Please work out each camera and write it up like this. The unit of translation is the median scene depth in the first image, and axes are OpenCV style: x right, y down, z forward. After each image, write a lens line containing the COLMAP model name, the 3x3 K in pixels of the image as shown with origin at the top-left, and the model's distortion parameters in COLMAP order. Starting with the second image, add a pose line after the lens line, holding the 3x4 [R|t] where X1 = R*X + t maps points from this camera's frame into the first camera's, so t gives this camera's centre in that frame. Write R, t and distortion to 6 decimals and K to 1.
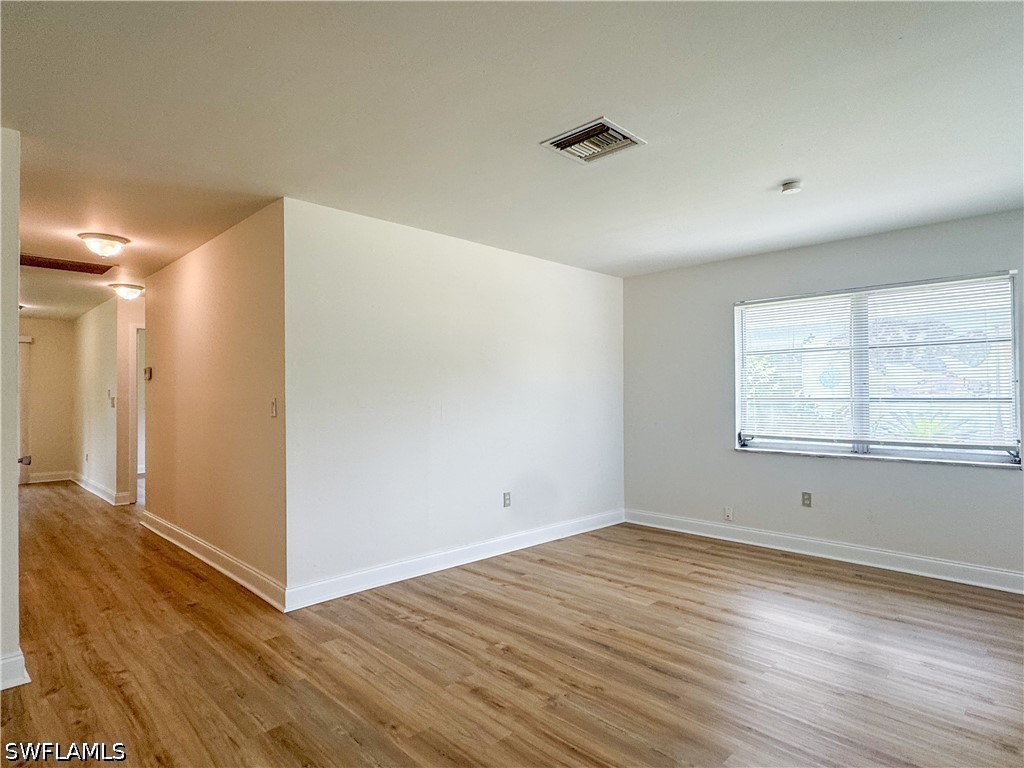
lens RADIAL K [[590.4, 0, 515.1], [0, 590.4, 387.1], [0, 0, 1]] dist [0.000672, 0.000474]
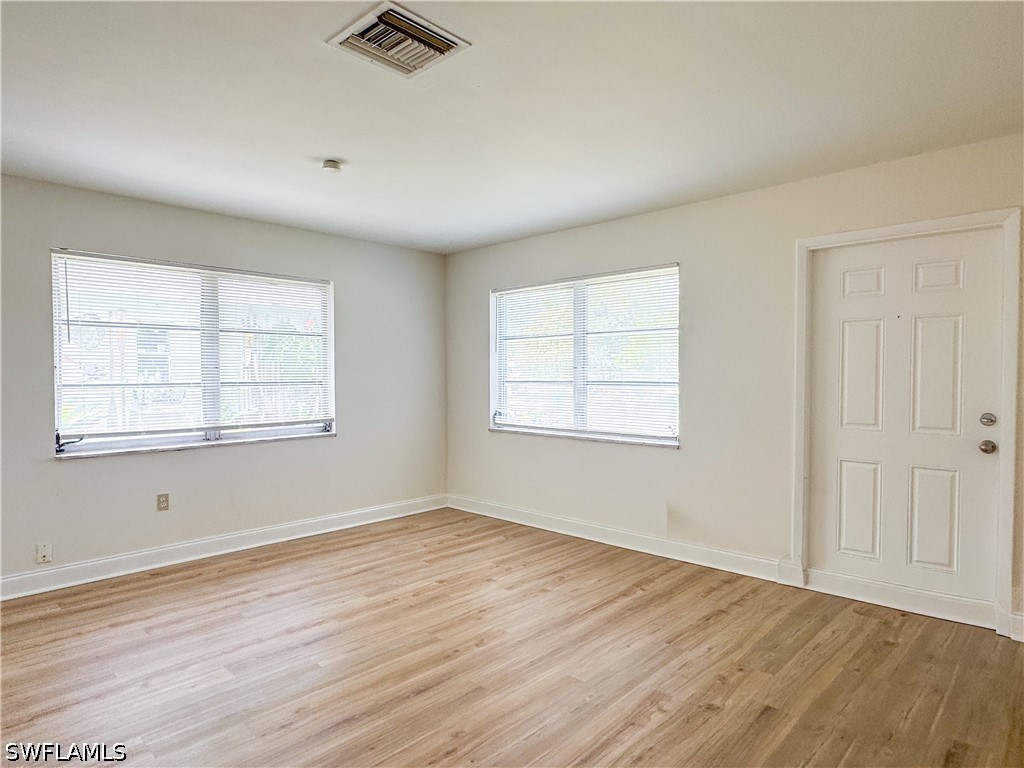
lens RADIAL K [[590.4, 0, 515.1], [0, 590.4, 387.1], [0, 0, 1]] dist [0.000672, 0.000474]
pose [[-0.034353, -0.017318, 0.999260, -0.391941], [-0.010963, 0.999796, 0.016950, 0.004204], [-0.999350, -0.010373, -0.034536, 0.548157]]
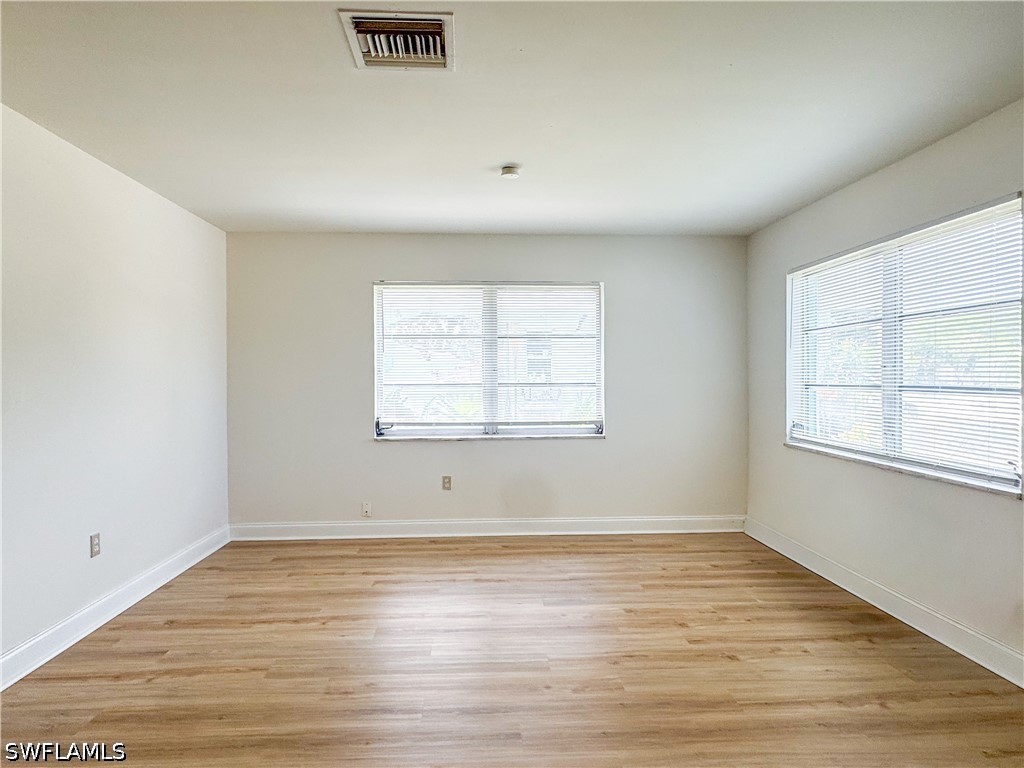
lens RADIAL K [[595.3, 0, 517.4], [0, 595.3, 383.9], [0, 0, 1]] dist [-0.000748, -0.000315]
pose [[0.657735, -0.008344, 0.753203, -0.210199], [-0.009356, 0.999771, 0.019245, -0.002038], [-0.753191, -0.019705, 0.657507, 0.245681]]
